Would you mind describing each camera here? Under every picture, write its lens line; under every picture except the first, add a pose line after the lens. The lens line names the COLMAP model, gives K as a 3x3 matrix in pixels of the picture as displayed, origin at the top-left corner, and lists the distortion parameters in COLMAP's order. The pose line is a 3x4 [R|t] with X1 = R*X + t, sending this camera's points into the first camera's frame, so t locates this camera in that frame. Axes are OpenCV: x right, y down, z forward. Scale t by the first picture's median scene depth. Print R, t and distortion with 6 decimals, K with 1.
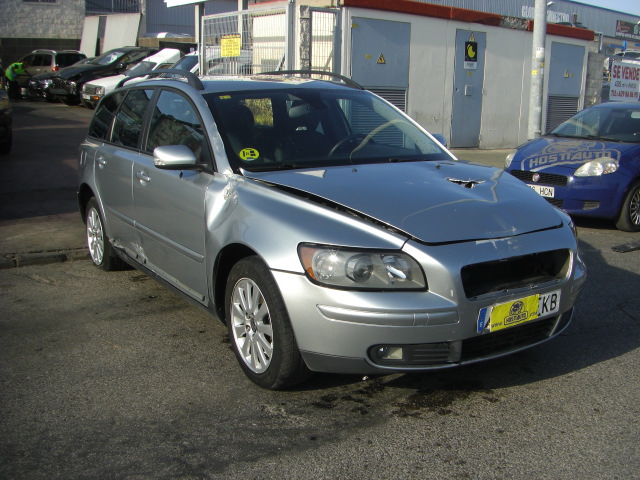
lens RADIAL K [[712.5, 0, 350.8], [0, 712.5, 281.4], [0, 0, 1]] dist [-0.134596, 0.000000]
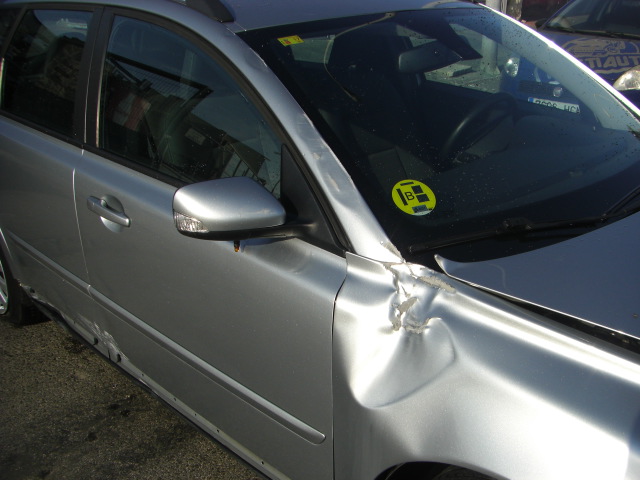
lens RADIAL K [[712.5, 0, 350.2], [0, 712.5, 297.0], [0, 0, 1]] dist [-0.134596, 0.000000]
pose [[0.978384, -0.096177, 0.183073, -0.260589], [0.057287, 0.976675, 0.206938, -0.207564], [-0.198706, -0.191978, 0.961073, 0.570971]]
